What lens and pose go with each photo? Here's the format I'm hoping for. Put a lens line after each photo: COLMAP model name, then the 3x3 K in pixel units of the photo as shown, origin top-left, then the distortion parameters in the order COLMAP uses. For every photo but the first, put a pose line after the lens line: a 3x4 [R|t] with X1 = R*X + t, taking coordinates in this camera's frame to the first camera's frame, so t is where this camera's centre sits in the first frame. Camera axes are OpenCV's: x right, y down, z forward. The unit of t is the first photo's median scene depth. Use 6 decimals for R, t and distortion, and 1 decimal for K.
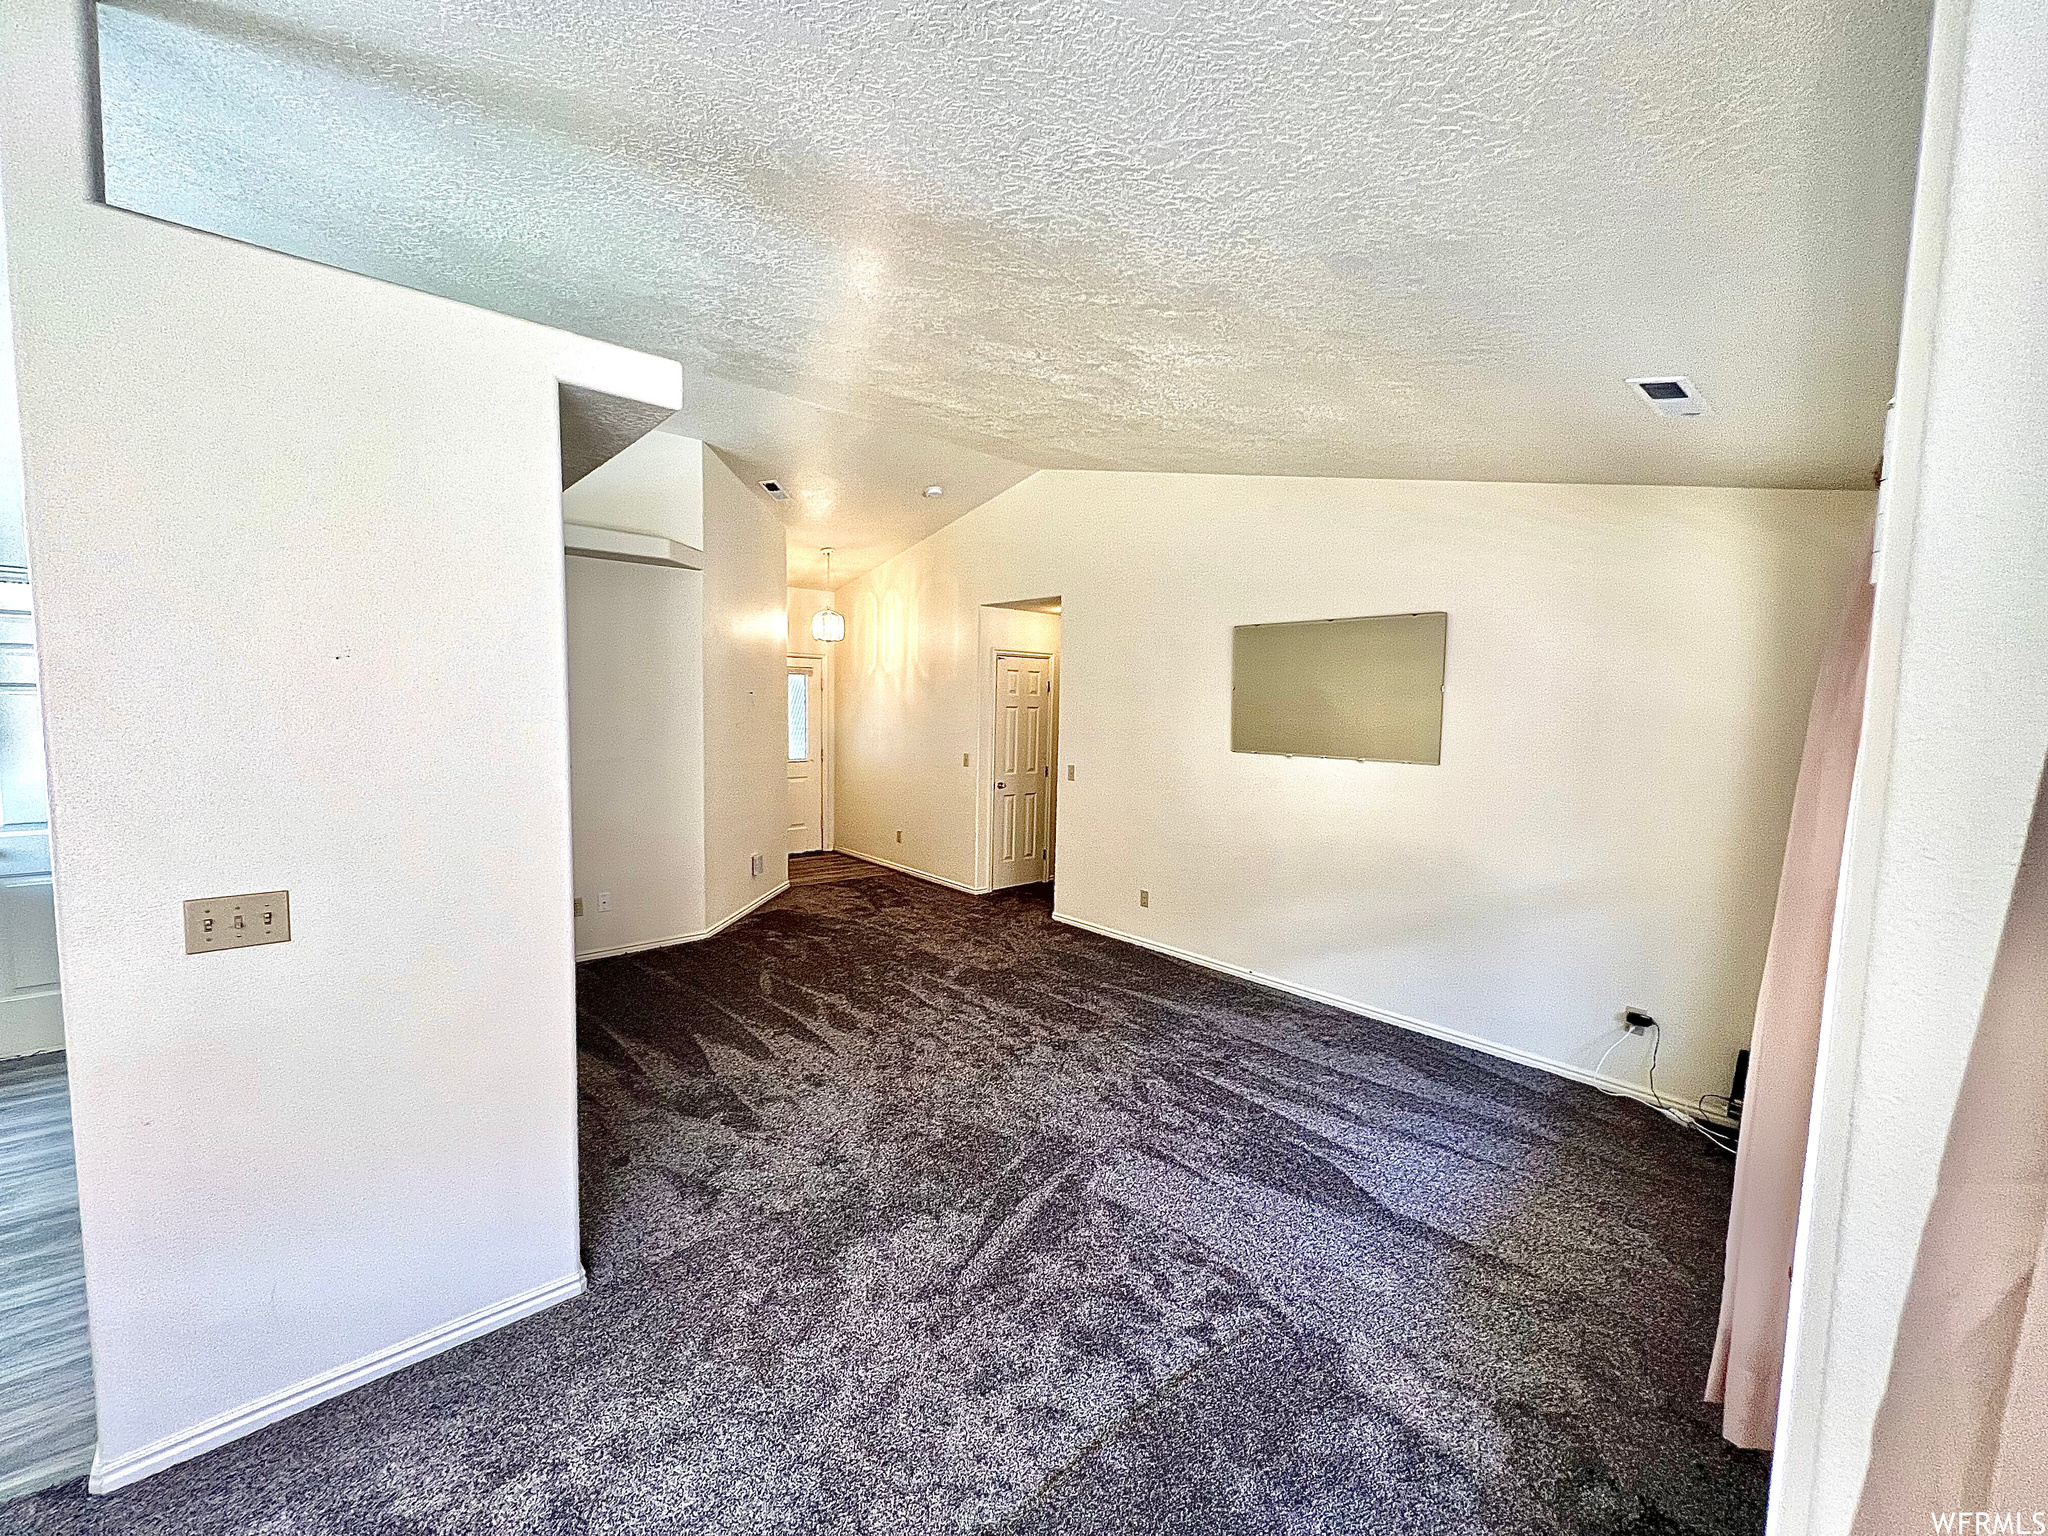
lens RADIAL K [[819.1, 0, 1031.4], [0, 819.1, 765.7], [0, 0, 1]] dist [0.000612, 0.000076]
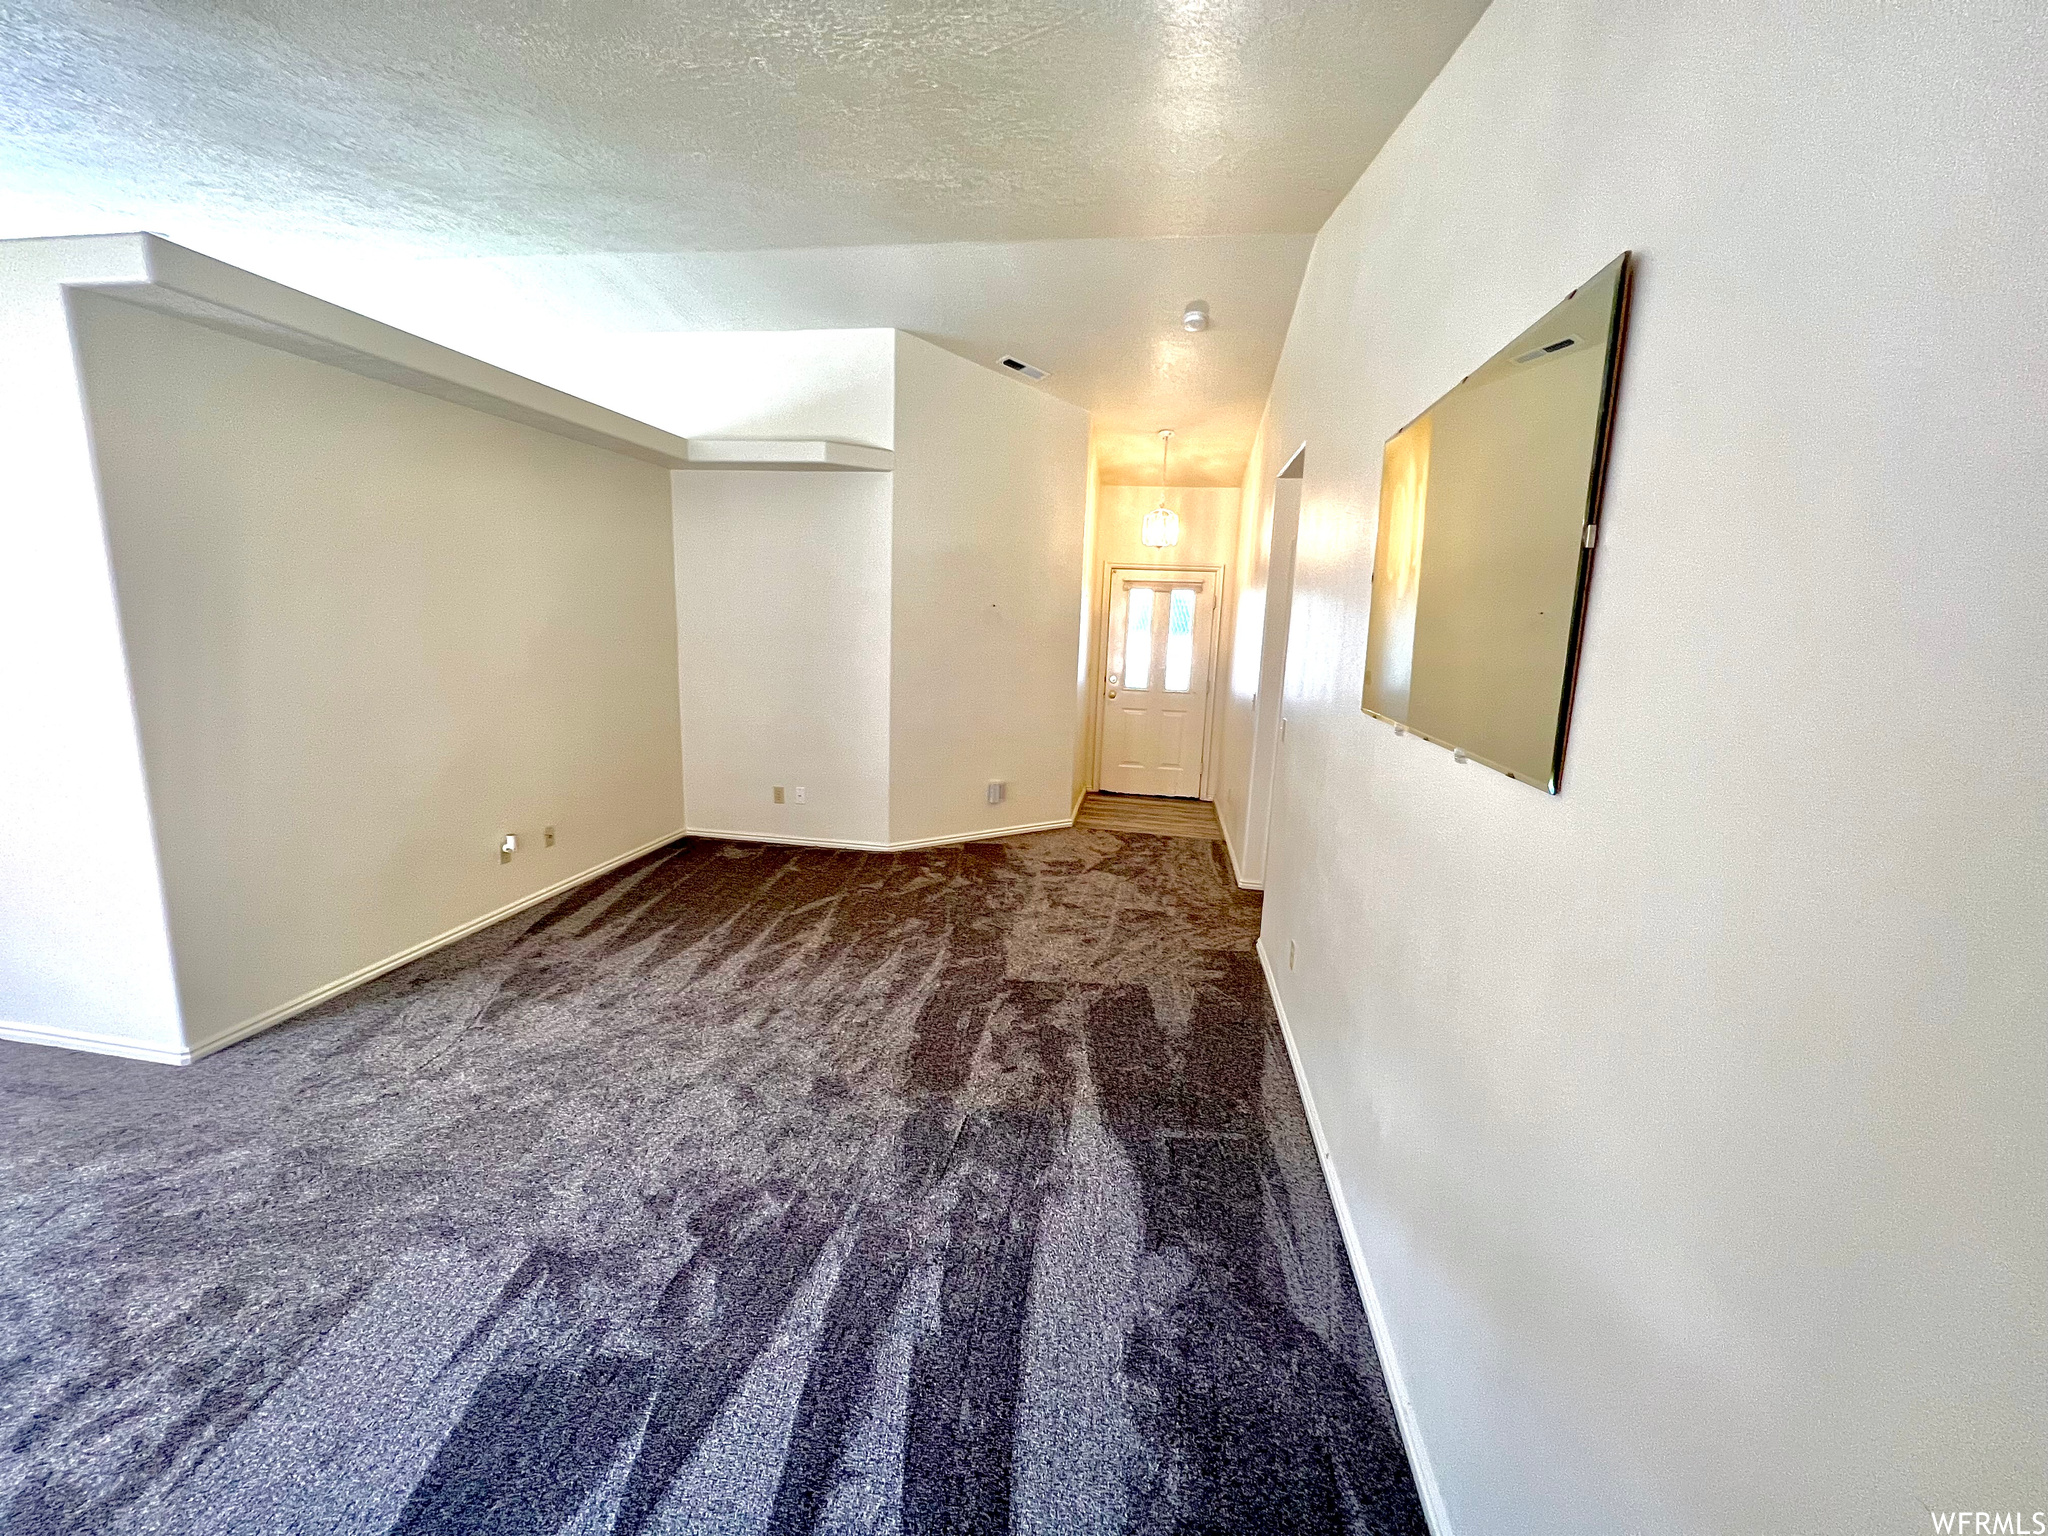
lens RADIAL K [[819.1, 0, 1023.8], [0, 819.1, 775.9], [0, 0, 1]] dist [0.000612, 0.000076]
pose [[0.608785, 0.150179, -0.778991, 0.511158], [-0.080135, 0.988538, 0.127951, -0.026097], [0.789278, -0.015470, 0.613841, 0.554074]]
